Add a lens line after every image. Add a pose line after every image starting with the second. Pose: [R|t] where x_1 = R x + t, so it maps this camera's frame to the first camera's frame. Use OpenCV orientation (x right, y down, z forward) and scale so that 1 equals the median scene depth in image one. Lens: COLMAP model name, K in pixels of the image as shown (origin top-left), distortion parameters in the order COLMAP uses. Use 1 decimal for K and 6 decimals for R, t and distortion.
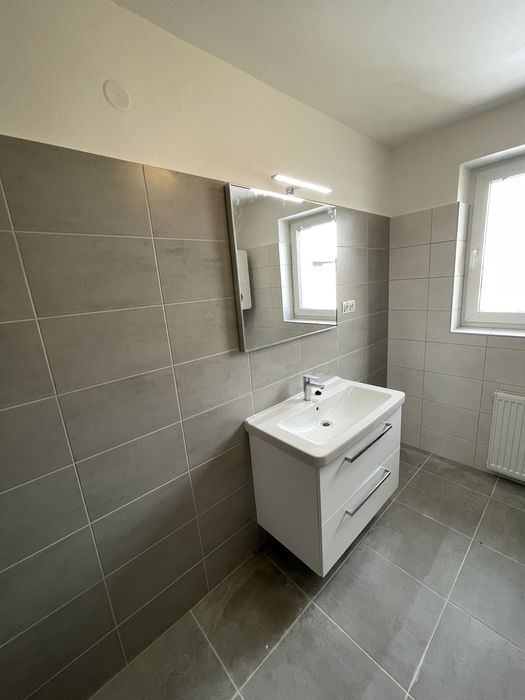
lens RADIAL K [[283.1, 0, 265.7], [0, 283.1, 350.3], [0, 0, 1]] dist [-0.001863, -0.000060]
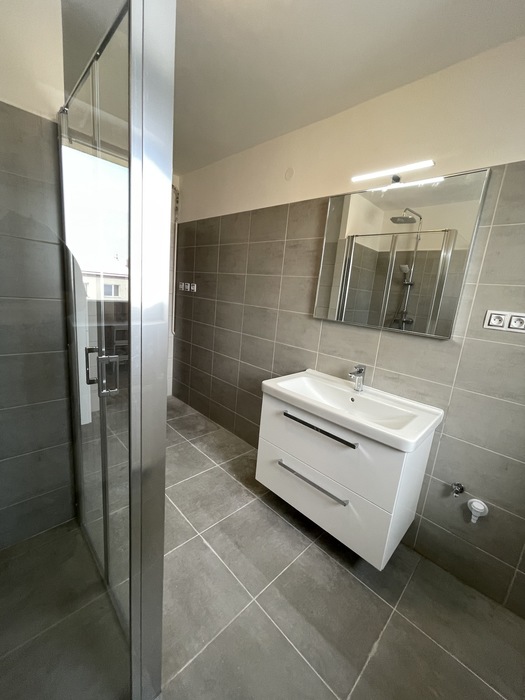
lens RADIAL K [[283.1, 0, 260.2], [0, 283.1, 346.4], [0, 0, 1]] dist [-0.001863, -0.000060]
pose [[0.031328, 0.277550, -0.960200, 1.179625], [-0.314741, 0.914538, 0.254083, -0.122790], [0.948660, 0.294254, 0.116007, 0.590881]]
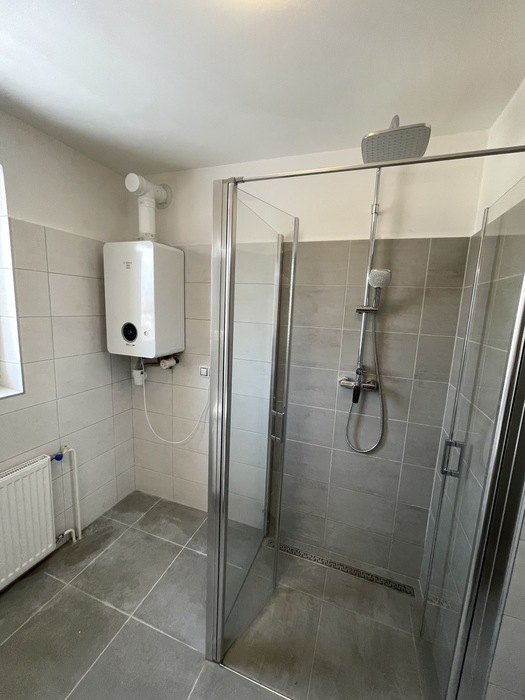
lens RADIAL K [[283.1, 0, 265.4], [0, 283.1, 348.8], [0, 0, 1]] dist [-0.001863, -0.000060]
pose [[-0.472513, -0.074969, 0.878130, 0.011766], [0.197359, 0.962071, 0.188332, -0.194544], [-0.858942, 0.262296, -0.439795, 0.660945]]
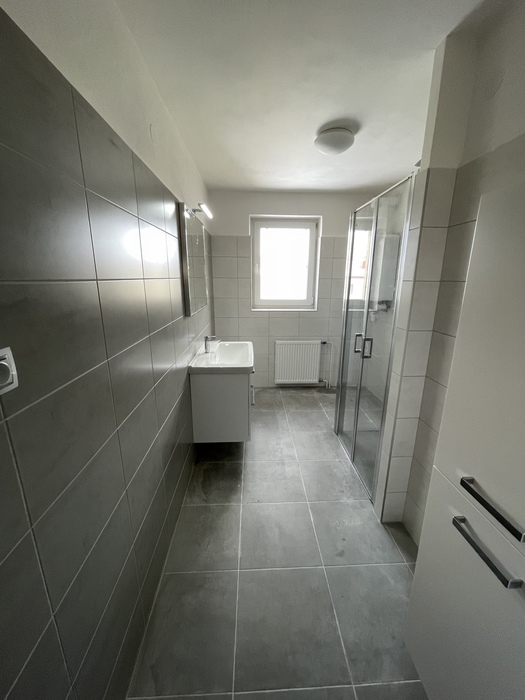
lens RADIAL K [[283.1, 0, 265.2], [0, 283.1, 351.7], [0, 0, 1]] dist [-0.001863, -0.000060]
pose [[0.635907, -0.118414, 0.762627, -0.899770], [0.123523, 0.991036, 0.050881, 0.149292], [-0.761816, 0.061847, 0.644834, -0.220409]]
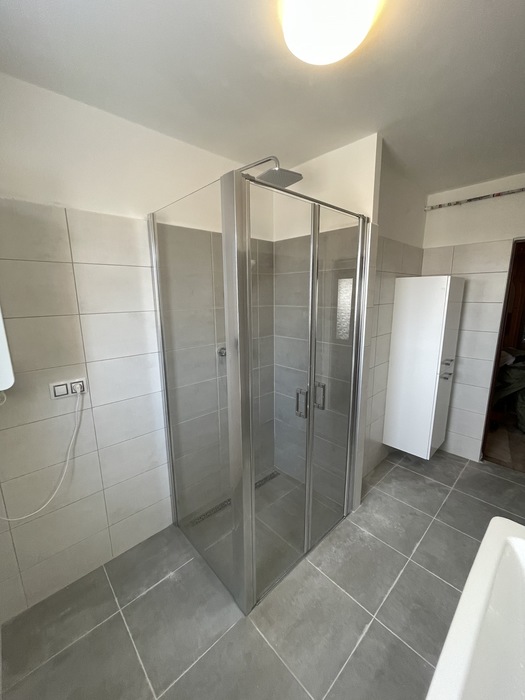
lens RADIAL K [[283.1, 0, 265.5], [0, 283.1, 349.2], [0, 0, 1]] dist [-0.001863, -0.000060]
pose [[-0.996017, 0.089129, 0.002641, 0.628000], [0.082120, 0.905346, 0.416660, -0.354059], [0.034746, 0.415217, -0.909059, 1.168884]]
